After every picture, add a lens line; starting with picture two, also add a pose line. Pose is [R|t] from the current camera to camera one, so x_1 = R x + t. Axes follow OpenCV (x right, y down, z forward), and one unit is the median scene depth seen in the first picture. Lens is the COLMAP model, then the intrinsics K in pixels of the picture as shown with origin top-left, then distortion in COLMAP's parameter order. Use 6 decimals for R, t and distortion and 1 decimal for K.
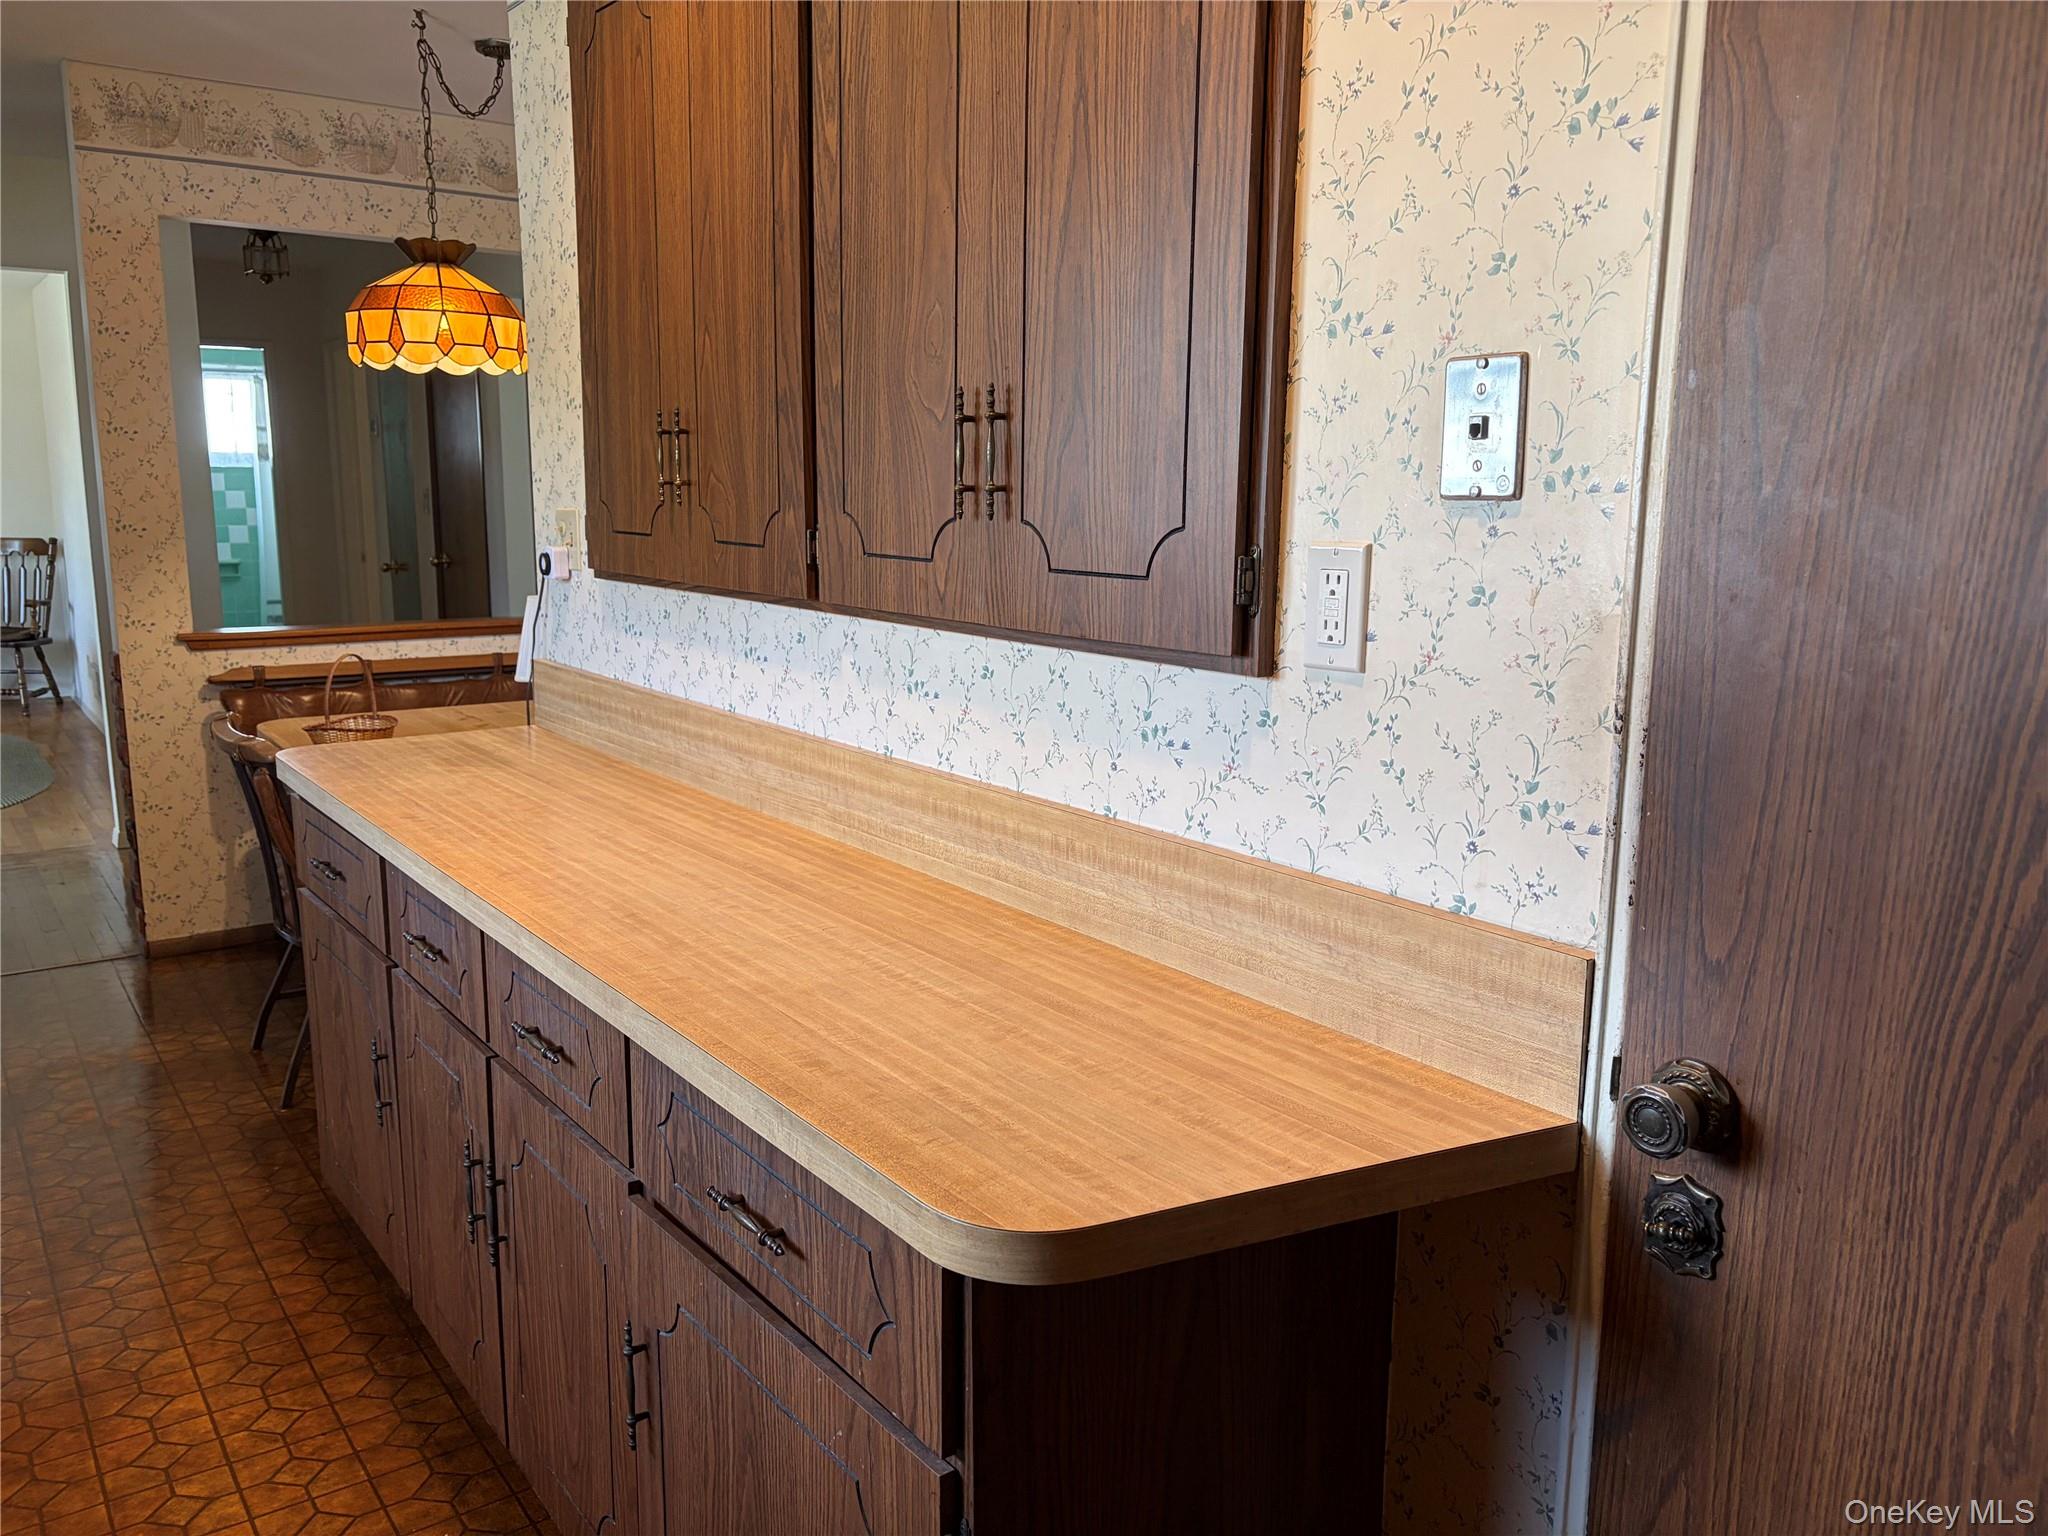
lens RADIAL K [[1511.7, 0, 1037.4], [0, 1511.7, 779.3], [0, 0, 1]] dist [0.040341, -0.030281]
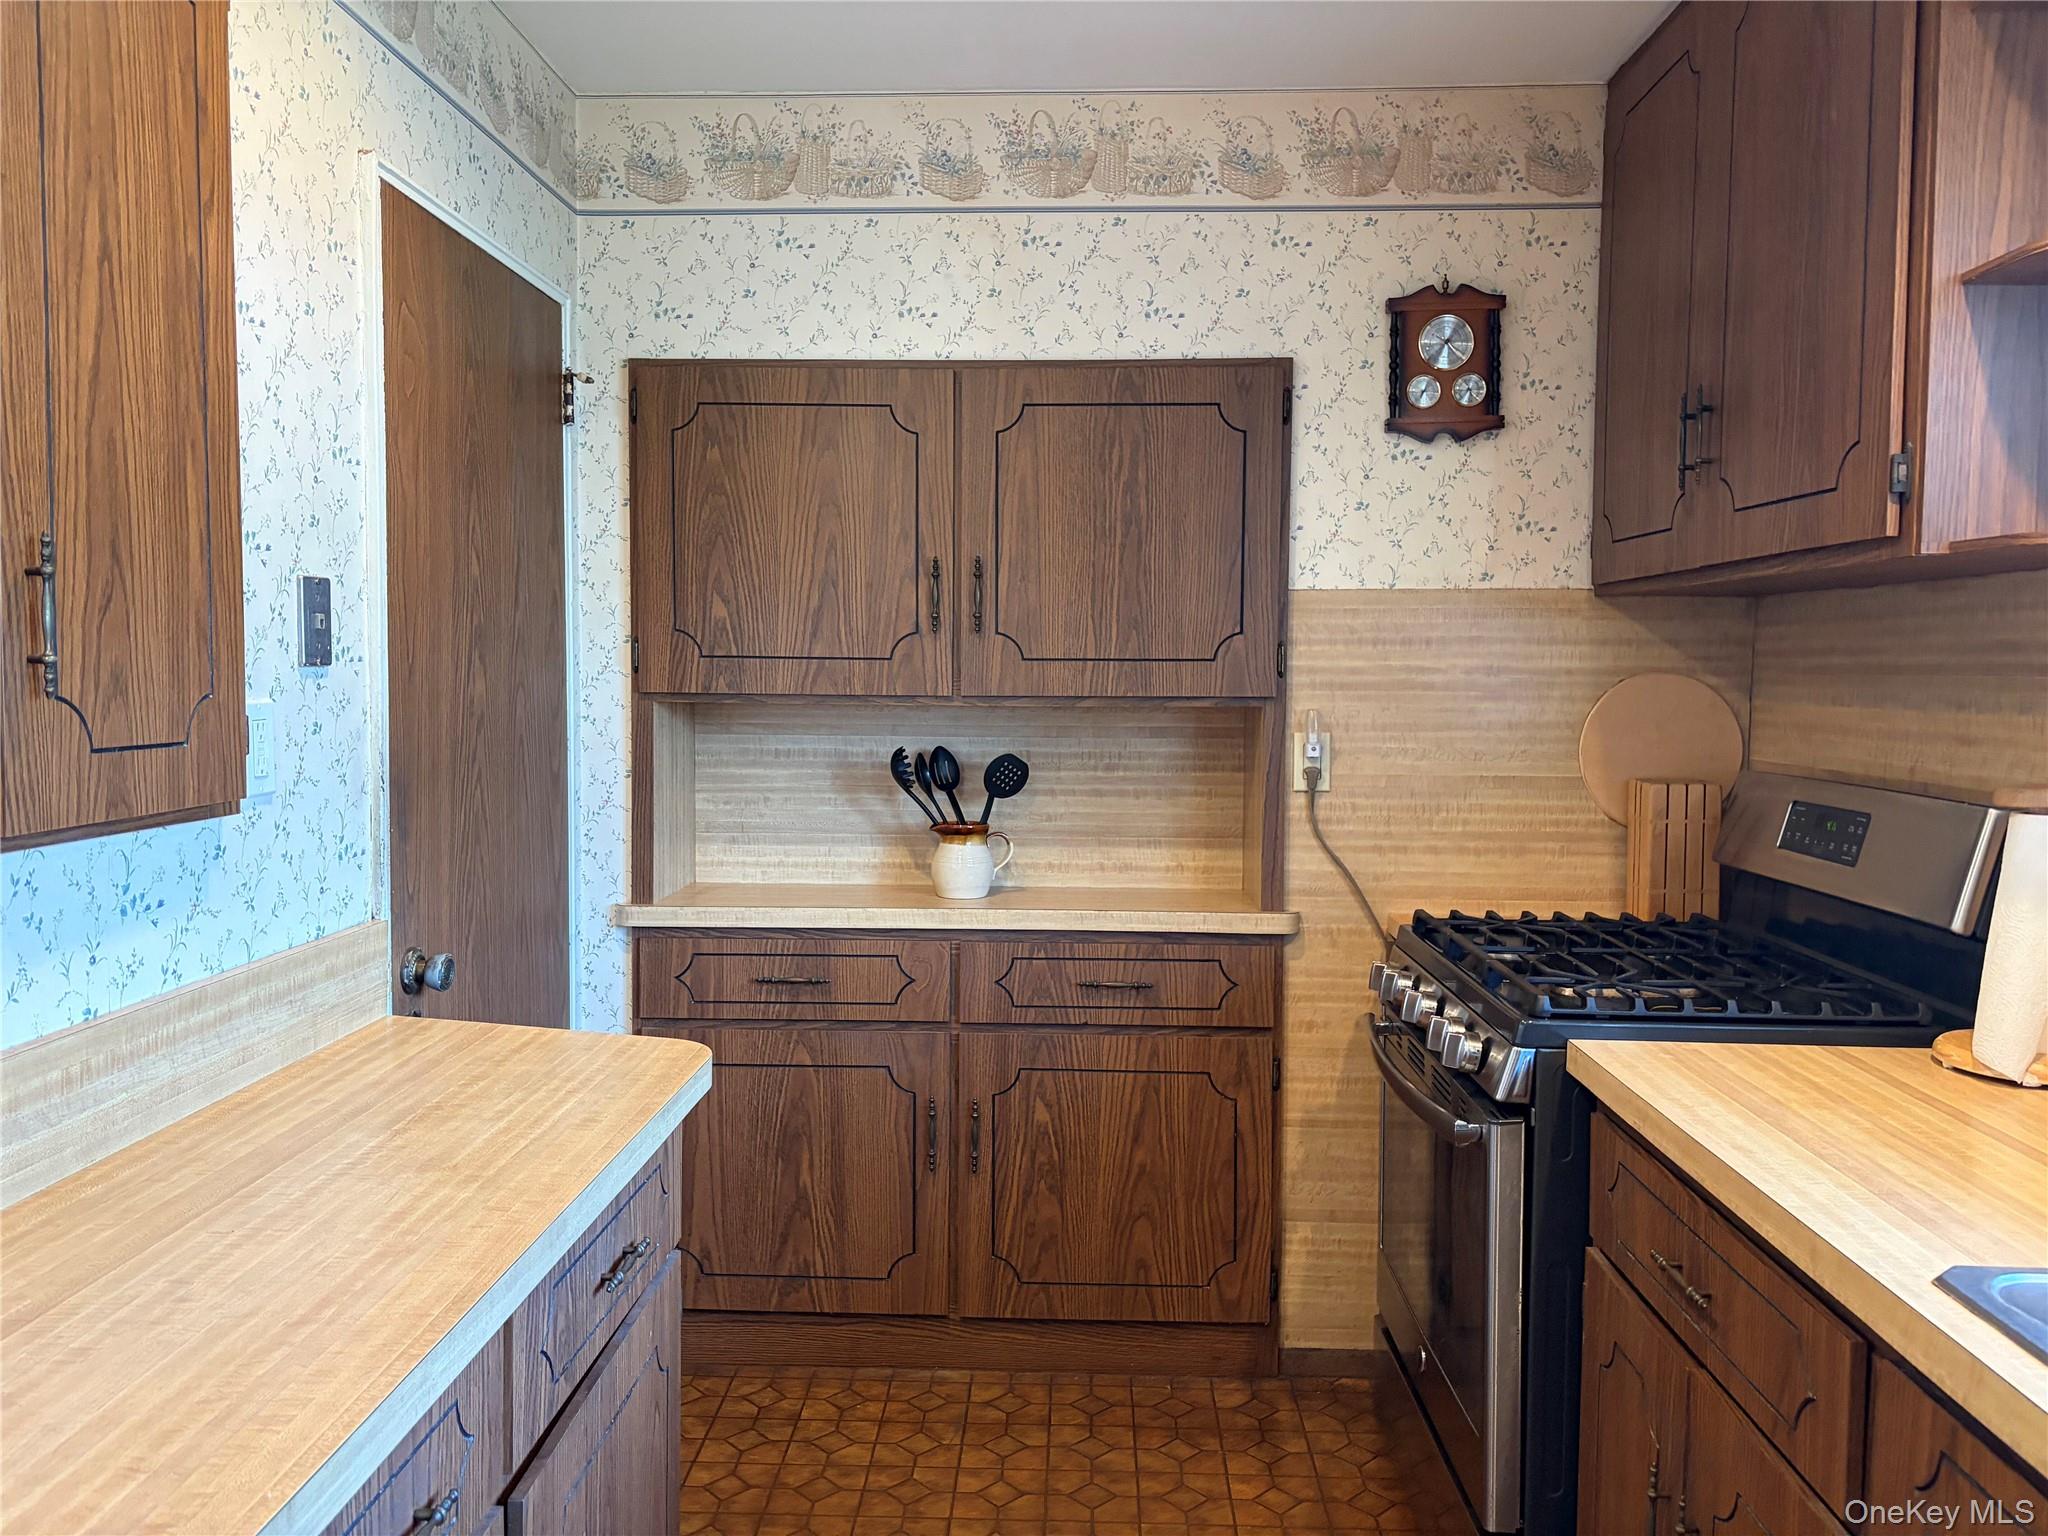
lens RADIAL K [[1511.7, 0, 1026.2], [0, 1511.7, 757.8], [0, 0, 1]] dist [0.040341, -0.030281]
pose [[-0.772099, -0.057285, 0.632915, -0.993980], [0.103136, 0.971431, 0.213741, -0.275670], [-0.627077, 0.230306, -0.744133, 1.358879]]
